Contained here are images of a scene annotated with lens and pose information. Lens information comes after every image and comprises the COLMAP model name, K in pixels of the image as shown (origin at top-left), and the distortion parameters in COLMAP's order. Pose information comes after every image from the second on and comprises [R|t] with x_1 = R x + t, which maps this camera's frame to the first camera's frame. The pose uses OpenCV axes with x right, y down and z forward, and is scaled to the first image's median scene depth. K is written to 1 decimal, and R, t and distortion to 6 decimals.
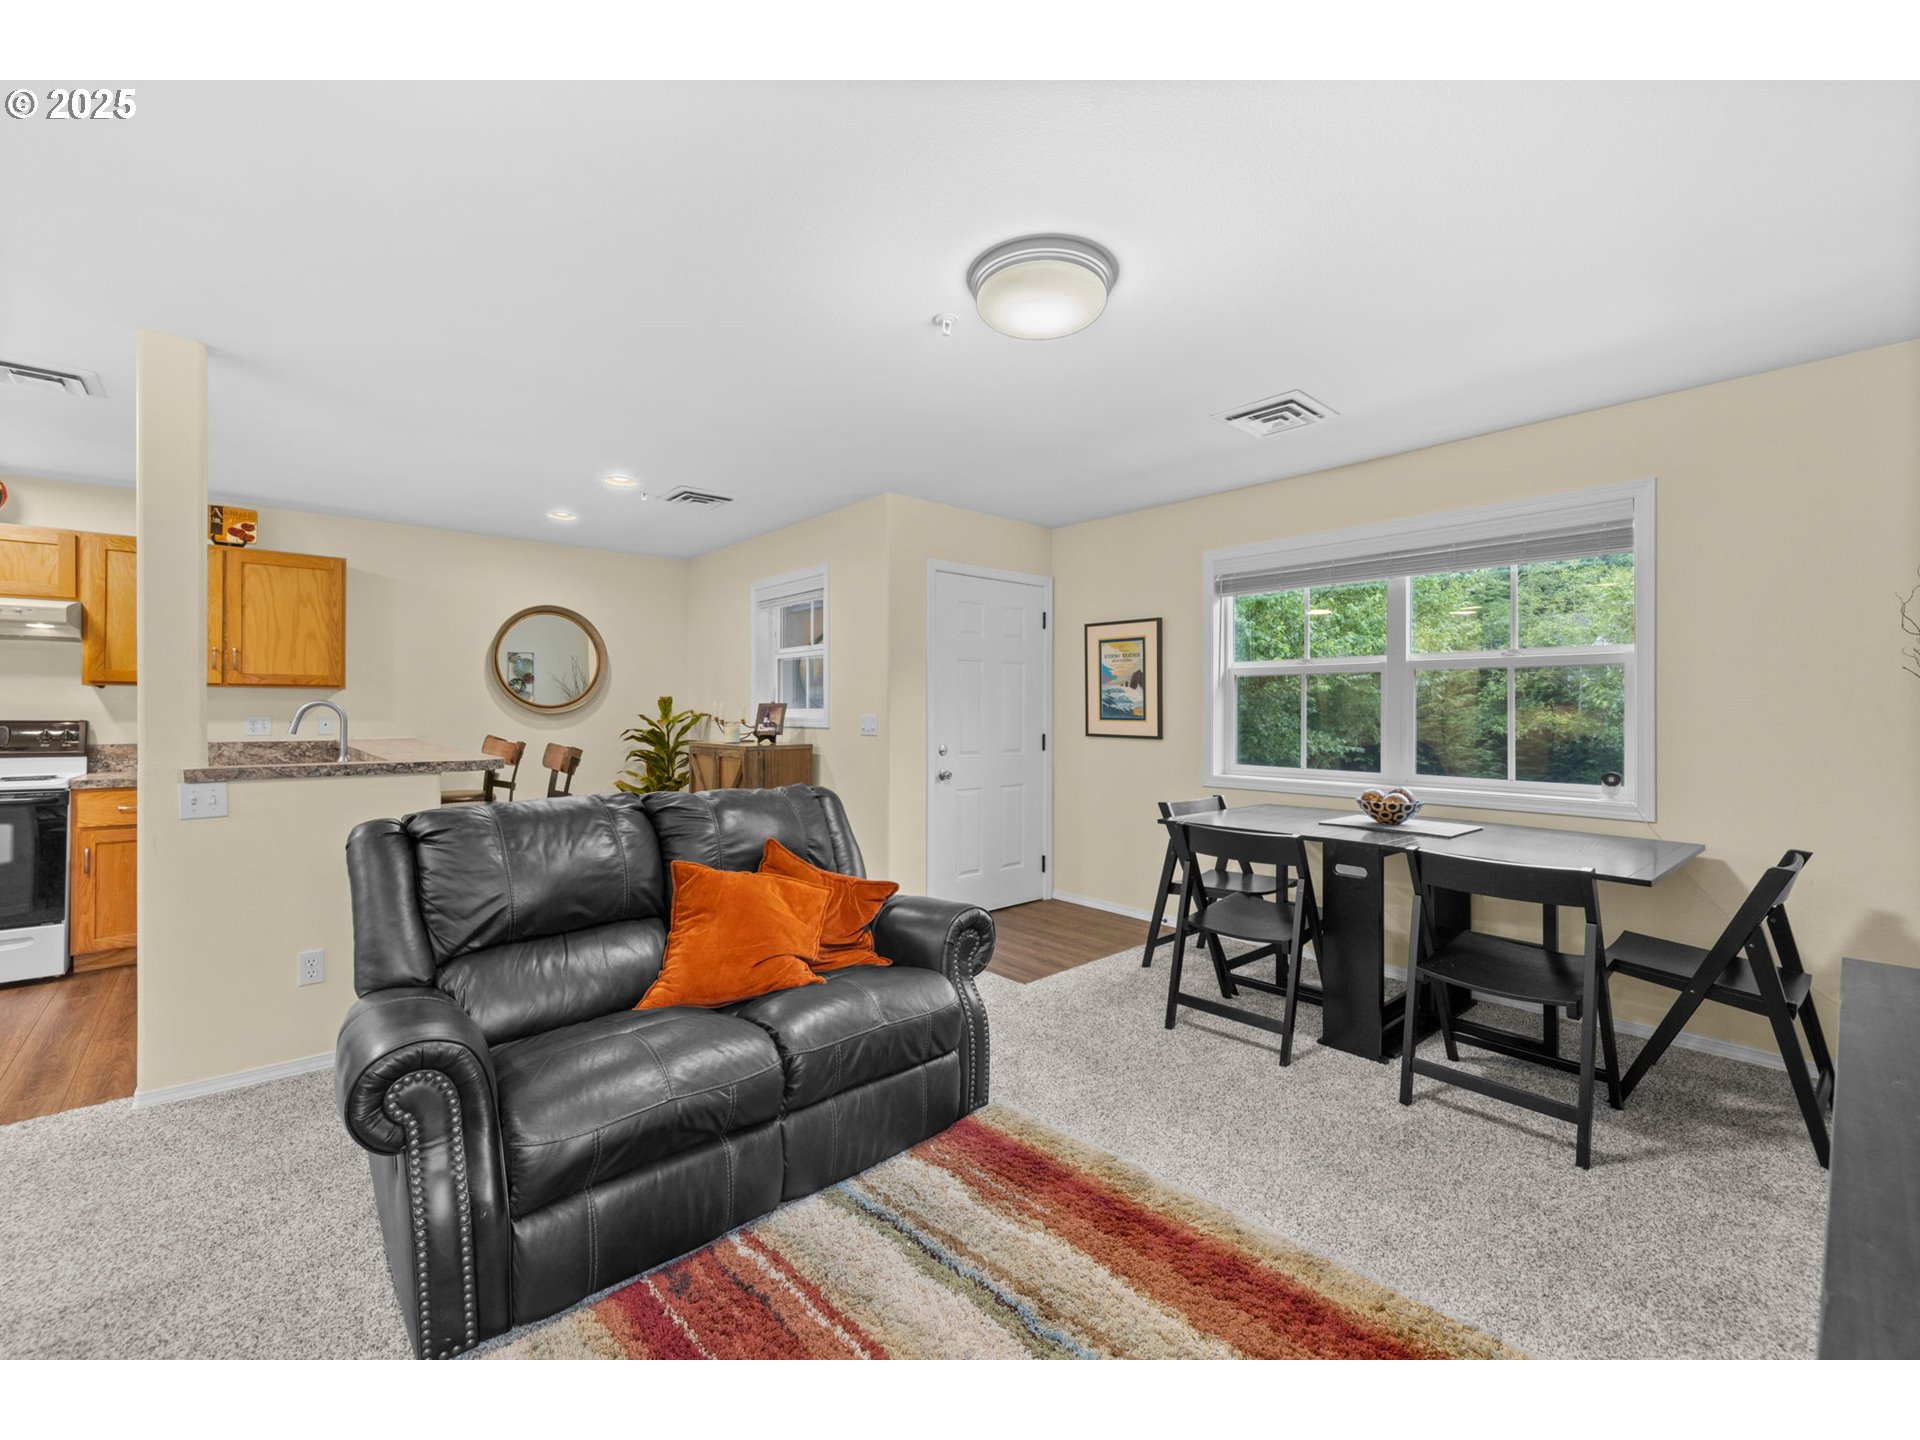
lens RADIAL K [[815.0, 0, 968.3], [0, 815.0, 704.7], [0, 0, 1]] dist [0.003334, -0.001348]
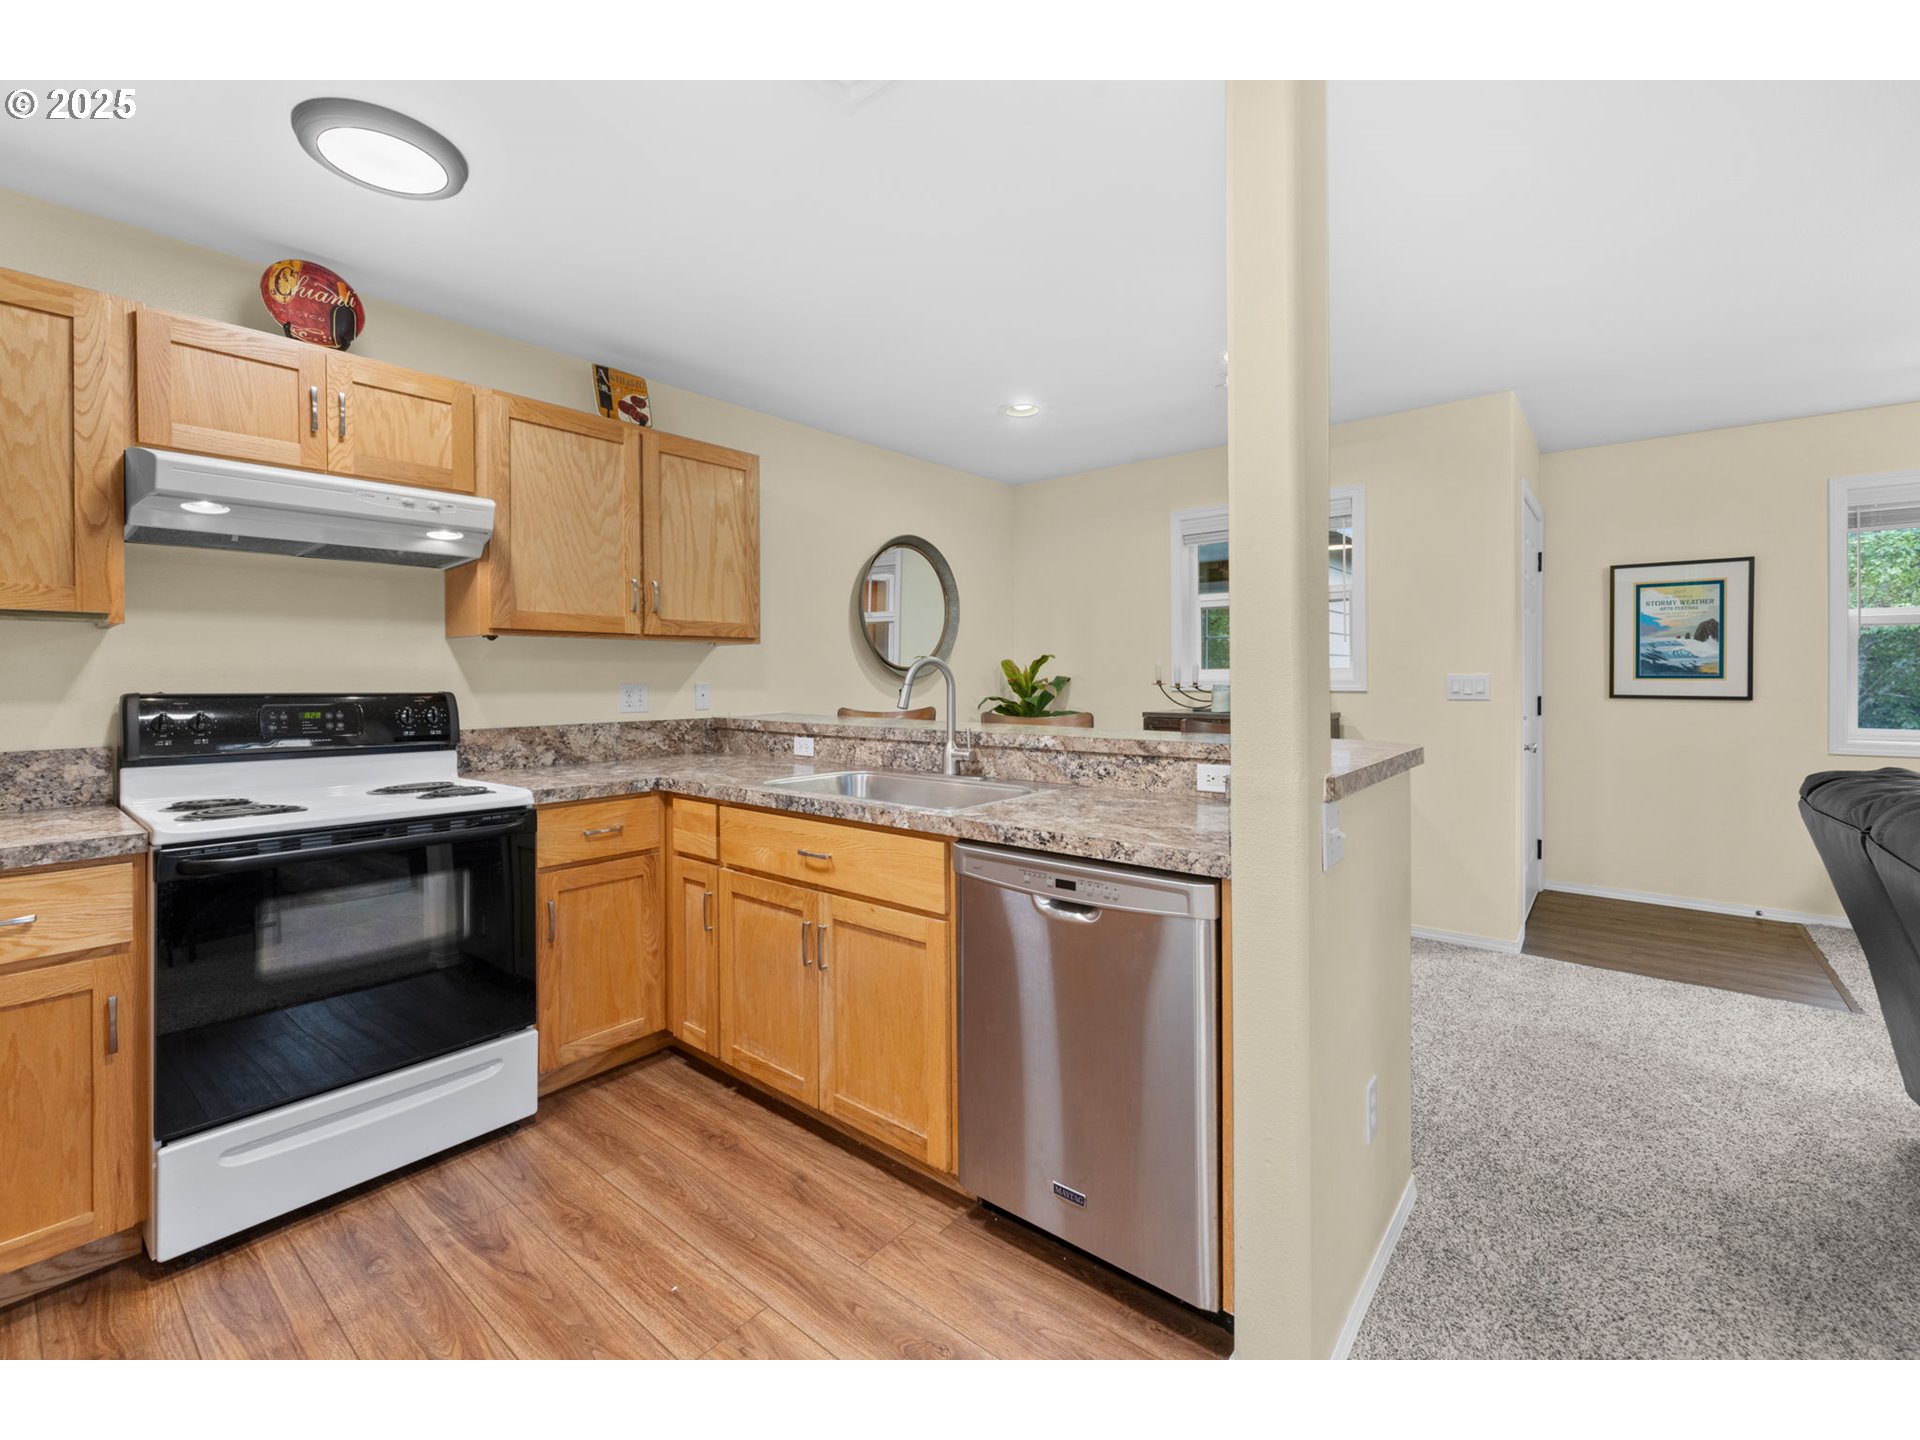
lens RADIAL K [[815.0, 0, 962.3], [0, 815.0, 680.6], [0, 0, 1]] dist [0.003334, -0.001348]
pose [[0.987668, -0.009848, 0.156255, -0.710482], [0.008000, 0.999891, 0.012449, 0.004954], [-0.156360, -0.011045, 0.987638, 0.287812]]
